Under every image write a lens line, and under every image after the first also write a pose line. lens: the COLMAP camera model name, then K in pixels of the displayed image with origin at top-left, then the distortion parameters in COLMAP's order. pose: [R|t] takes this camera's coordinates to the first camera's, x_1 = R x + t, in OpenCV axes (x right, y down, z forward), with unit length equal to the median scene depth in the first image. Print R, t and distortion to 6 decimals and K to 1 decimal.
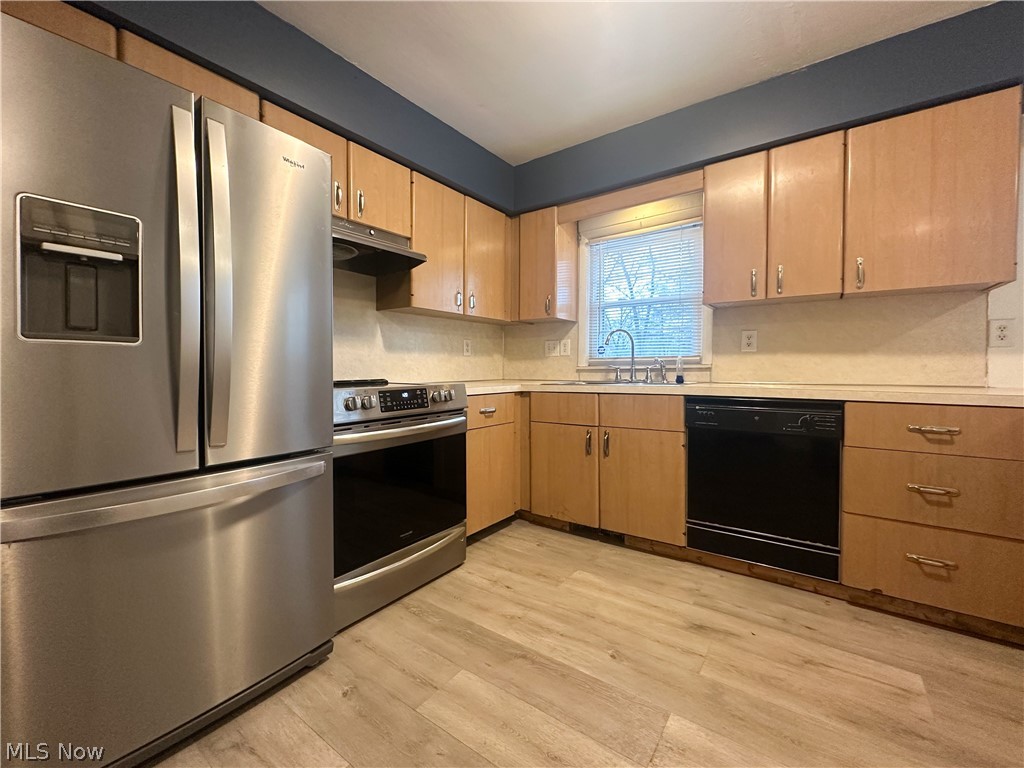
lens RADIAL K [[427.8, 0, 541.4], [0, 427.8, 371.7], [0, 0, 1]] dist [-0.009311, 0.002487]
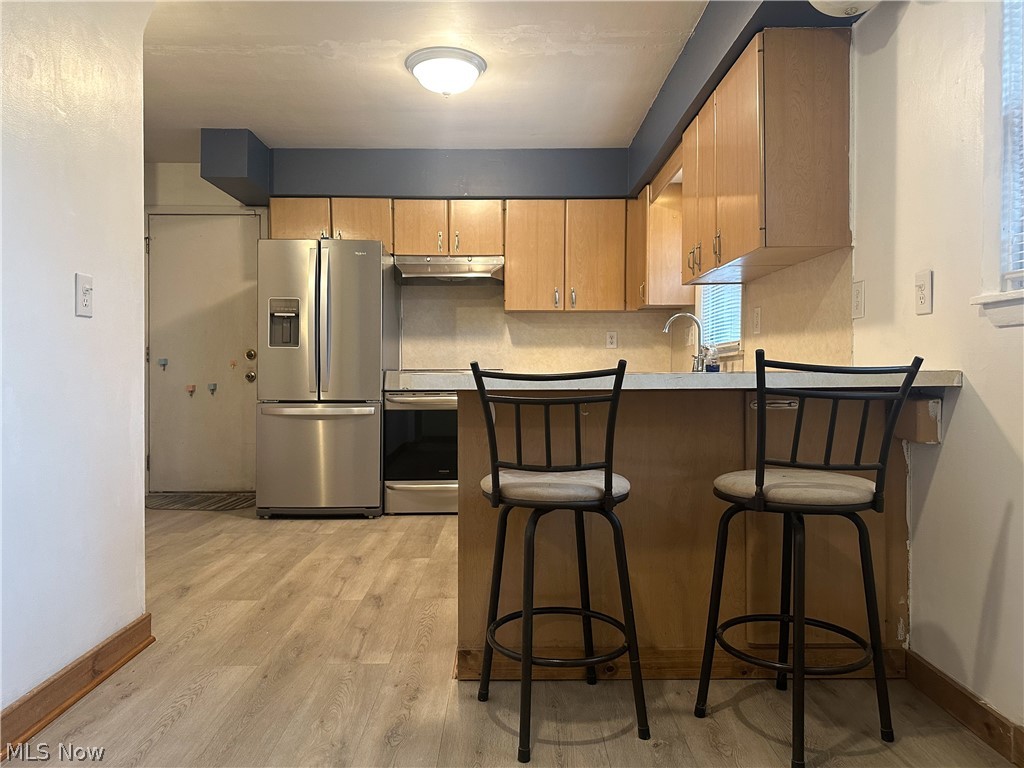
lens RADIAL K [[716.2, 0, 503.2], [0, 716.2, 375.9], [0, 0, 1]] dist [0.031380, -0.035912]
pose [[0.580543, 0.005164, -0.814213, 1.723049], [-0.009277, 0.999957, -0.000273, 0.048927], [0.814177, 0.007712, 0.580566, -0.256688]]
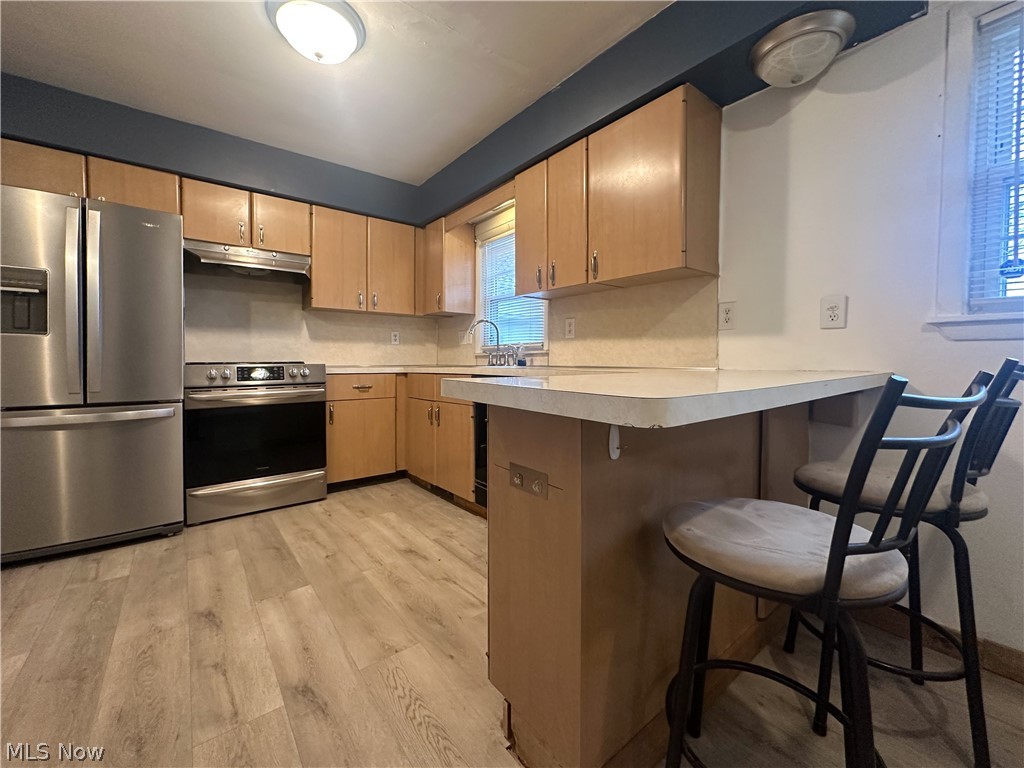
lens RADIAL K [[427.8, 0, 513.3], [0, 427.8, 365.1], [0, 0, 1]] dist [-0.009311, 0.002487]
pose [[0.957509, 0.007001, -0.288319, 0.848978], [-0.006279, 0.999974, 0.003429, 0.025313], [0.288336, -0.001473, 0.957528, -0.116780]]
